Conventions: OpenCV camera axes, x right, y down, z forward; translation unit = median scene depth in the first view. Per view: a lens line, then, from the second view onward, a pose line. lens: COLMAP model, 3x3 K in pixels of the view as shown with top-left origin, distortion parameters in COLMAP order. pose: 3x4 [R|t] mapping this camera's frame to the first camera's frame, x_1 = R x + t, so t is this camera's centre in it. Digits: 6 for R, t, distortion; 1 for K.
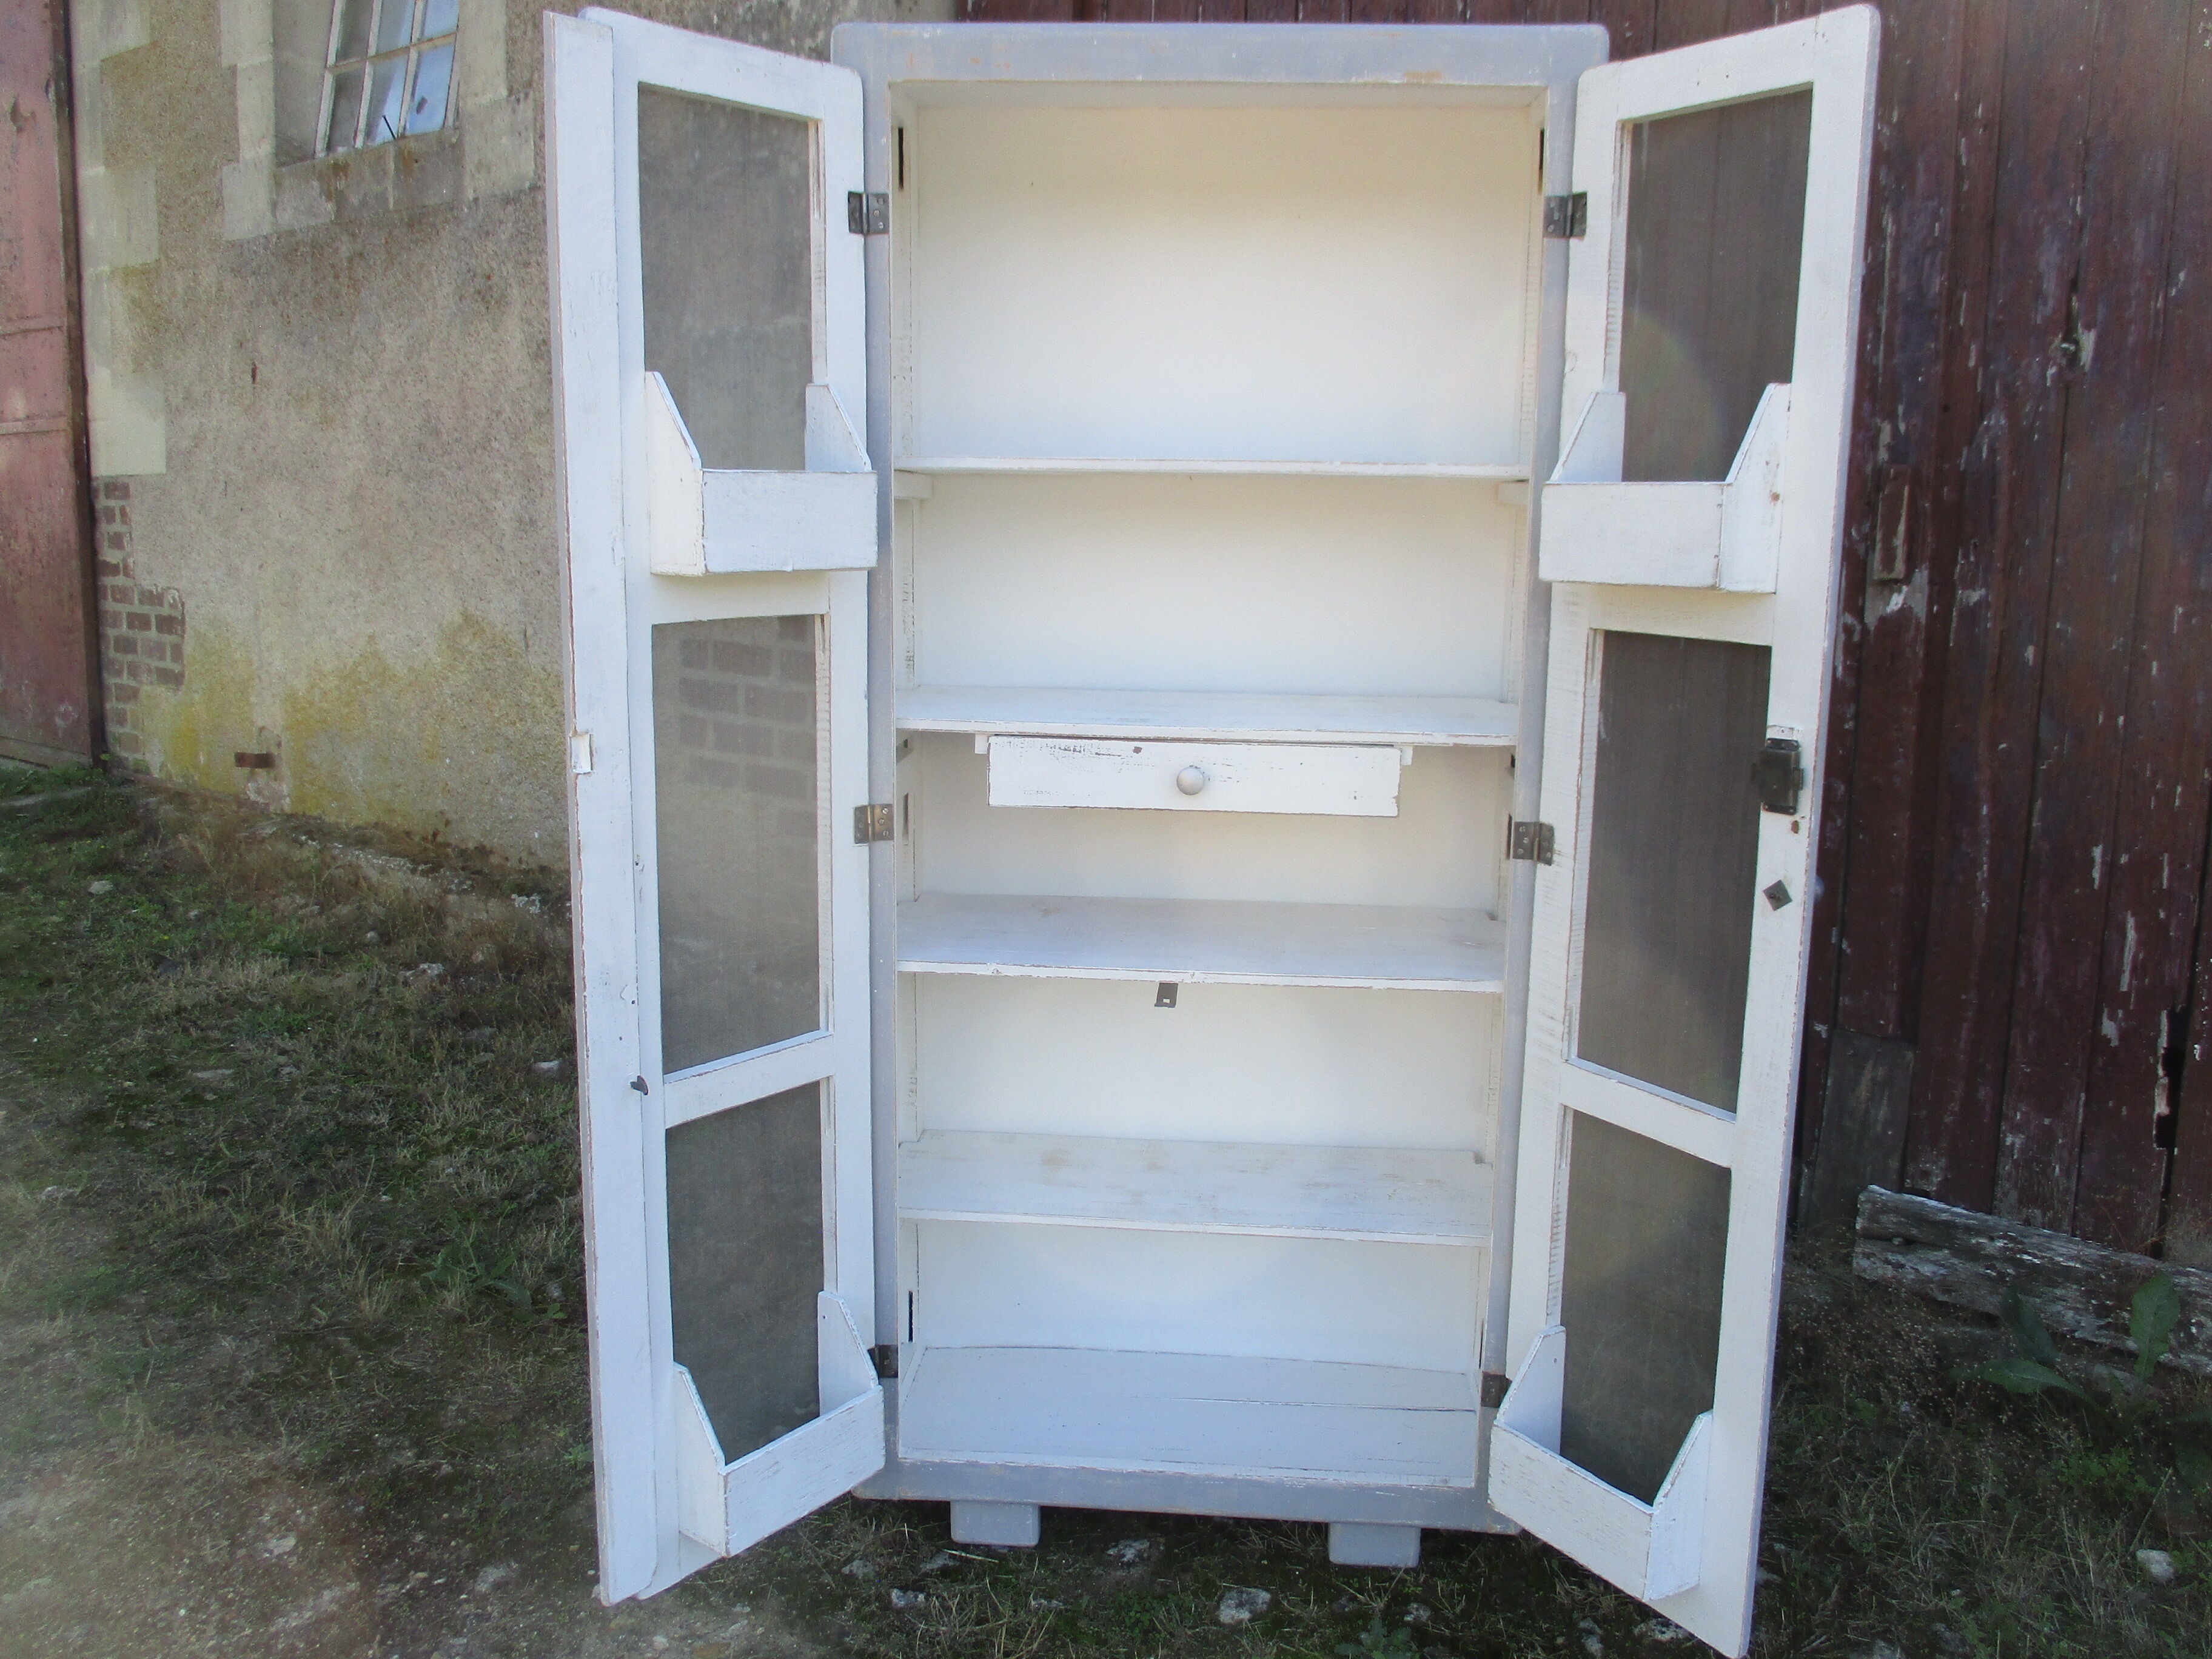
lens RADIAL K [[1830.5, 0, 1112.2], [0, 1830.5, 823.7], [0, 0, 1]] dist [-0.041529, 0.008831]
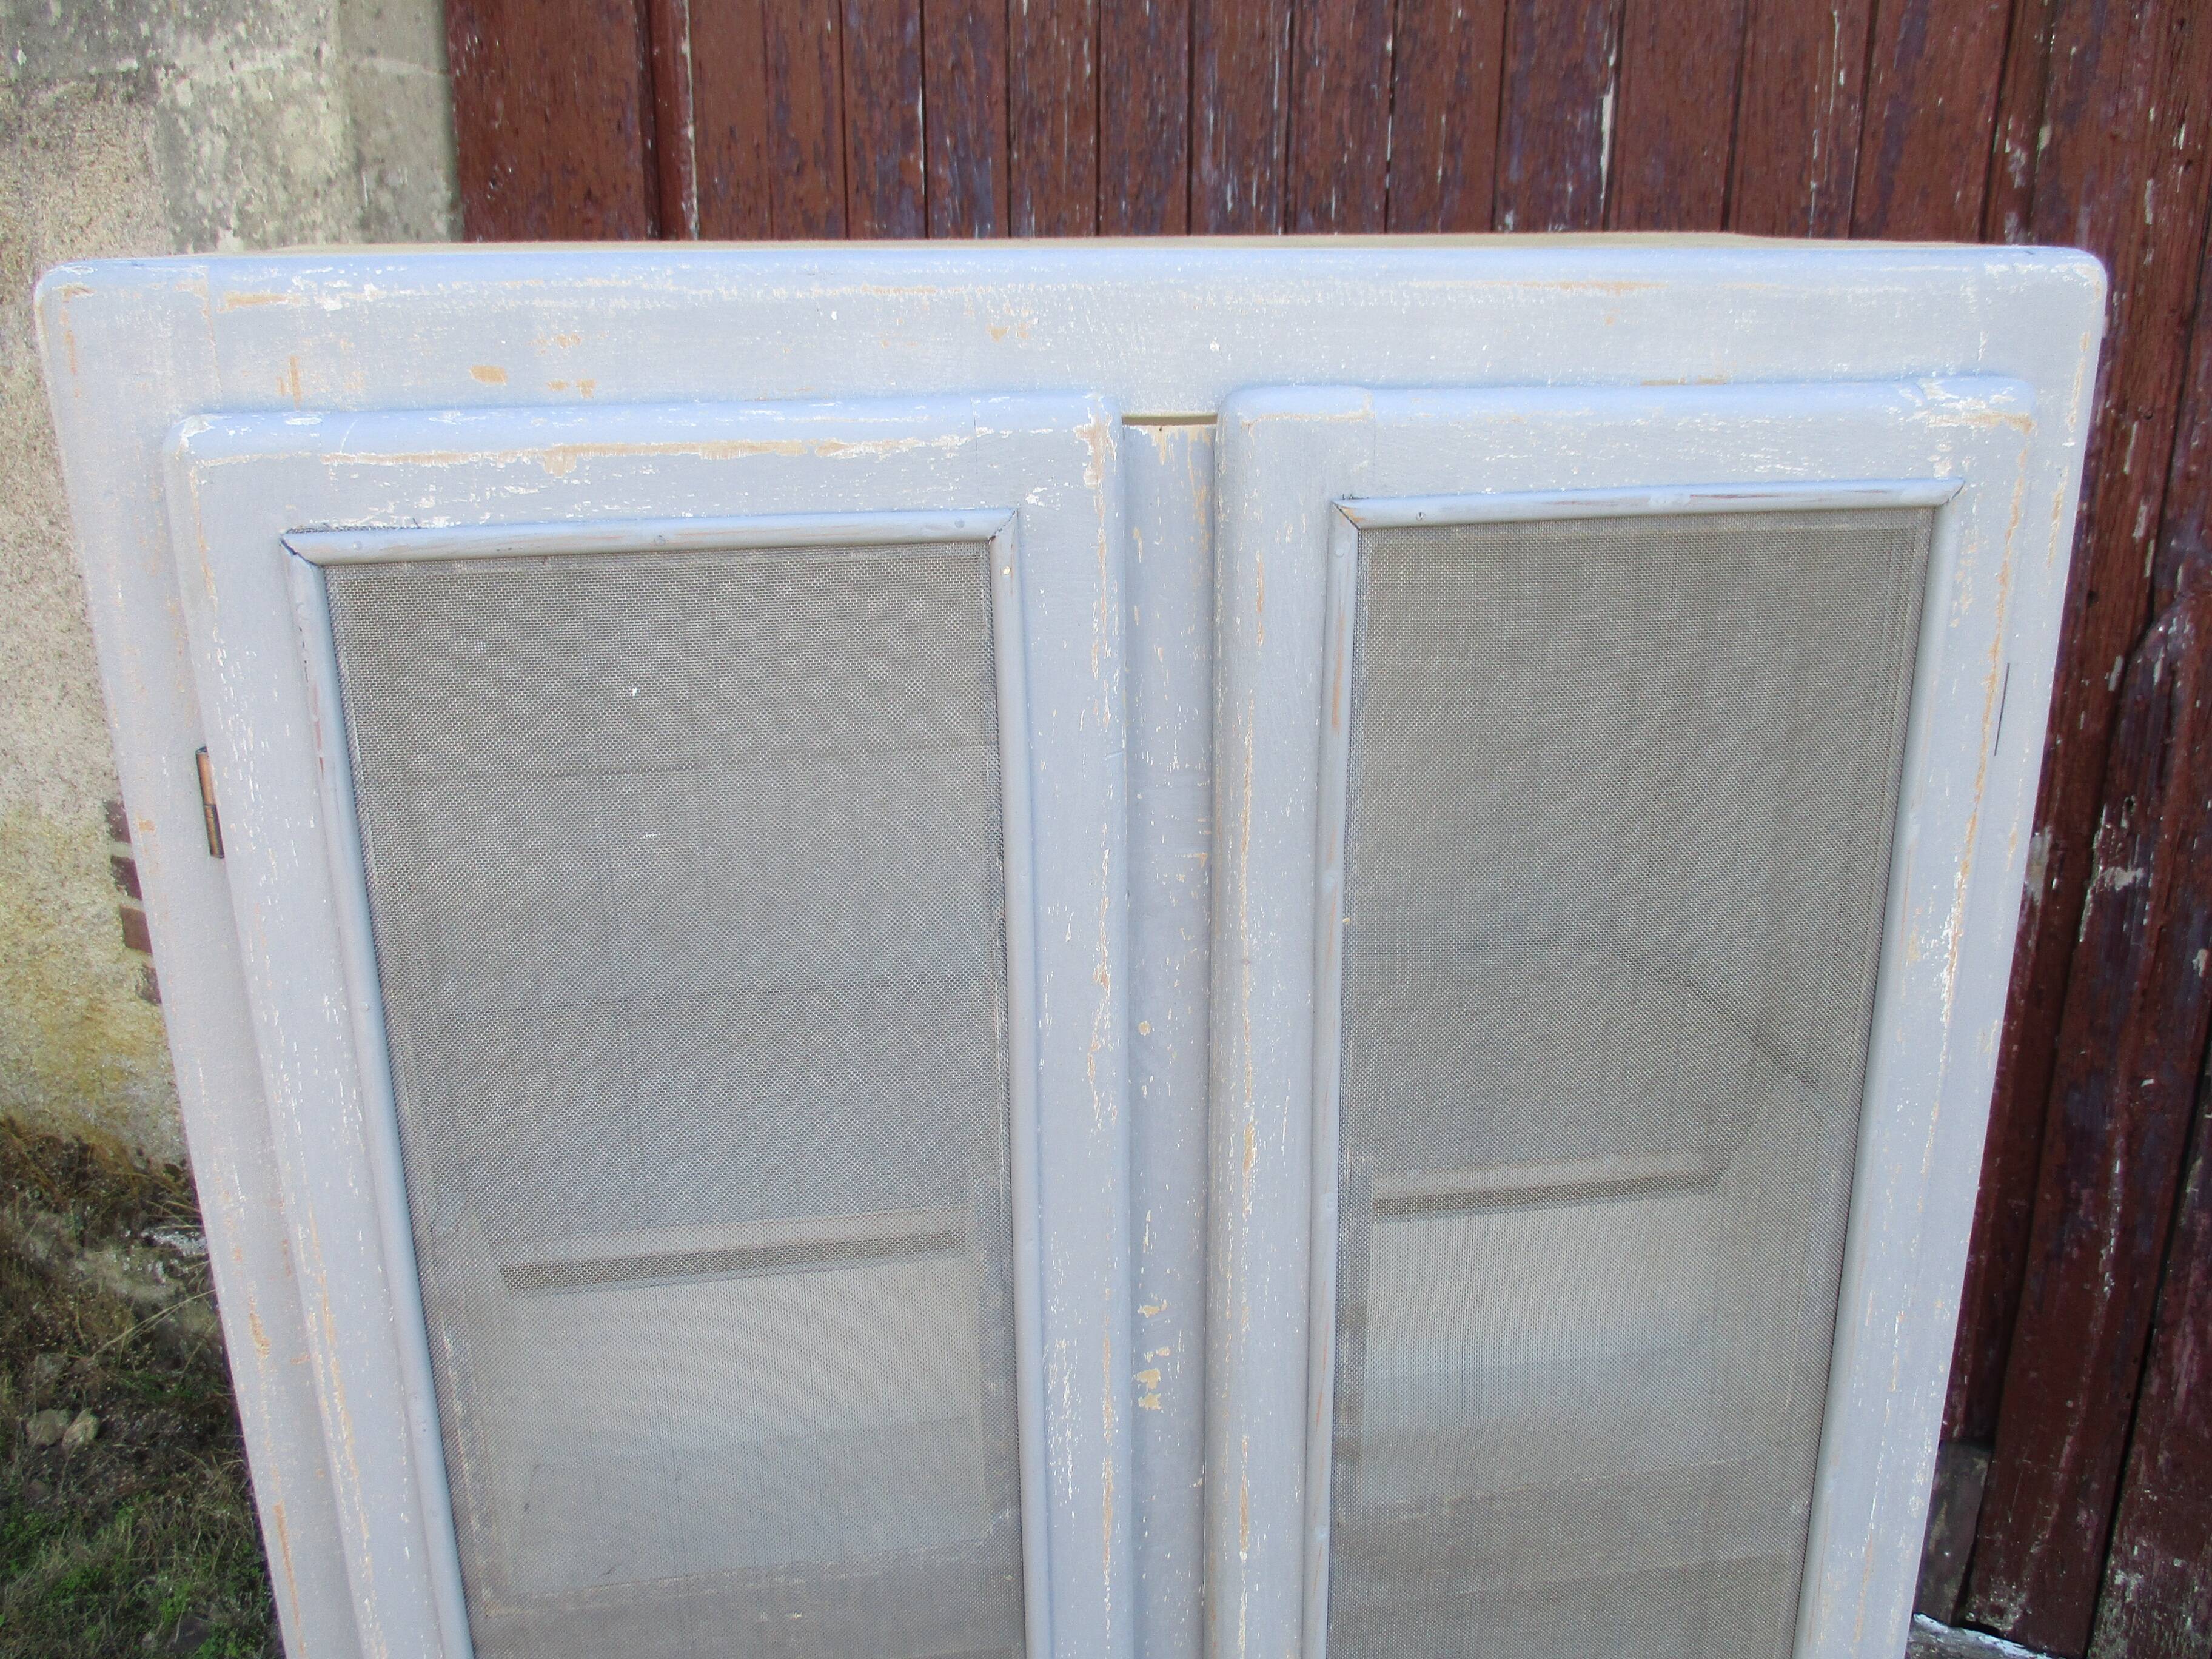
lens RADIAL K [[1830.5, 0, 1112.2], [0, 1830.5, 823.7], [0, 0, 1]] dist [-0.041529, 0.008831]
pose [[0.972827, -0.091148, 0.212836, -0.028708], [0.061333, 0.987862, 0.142716, -0.259504], [-0.223261, -0.125784, 0.966609, 0.432813]]
